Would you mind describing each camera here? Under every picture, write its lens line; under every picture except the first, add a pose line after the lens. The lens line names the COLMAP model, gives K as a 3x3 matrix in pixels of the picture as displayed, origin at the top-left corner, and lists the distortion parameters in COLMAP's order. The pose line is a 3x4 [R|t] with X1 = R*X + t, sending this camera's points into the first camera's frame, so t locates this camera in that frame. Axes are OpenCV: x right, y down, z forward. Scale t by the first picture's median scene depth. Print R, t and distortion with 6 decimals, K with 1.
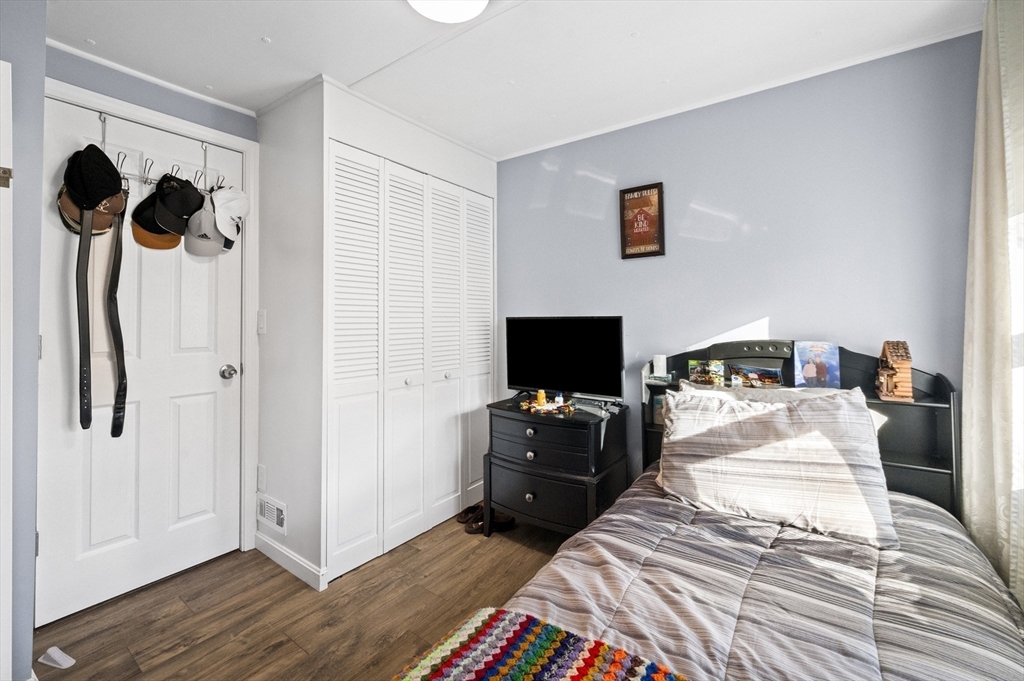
lens RADIAL K [[422.2, 0, 511.4], [0, 422.2, 333.6], [0, 0, 1]] dist [-0.001686, -0.000161]
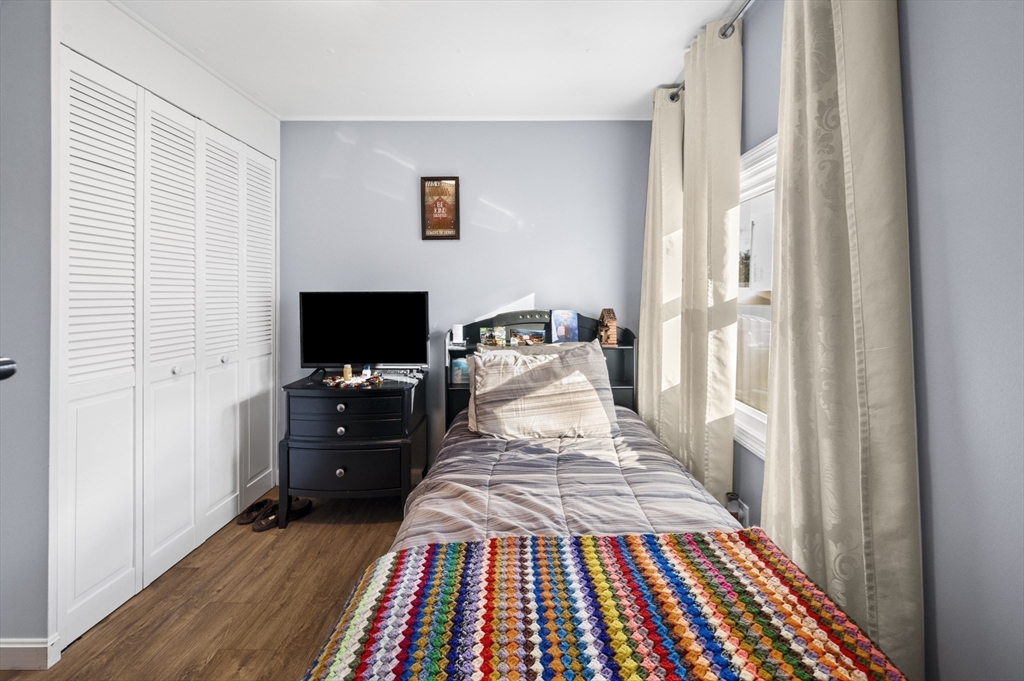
lens RADIAL K [[414.8, 0, 512.9], [0, 414.8, 324.8], [0, 0, 1]] dist [0.000972, -0.000311]
pose [[0.816768, -0.042210, 0.575420, -0.190640], [0.019039, 0.998749, 0.046239, 0.000435], [-0.576652, -0.026811, 0.816550, -0.034110]]
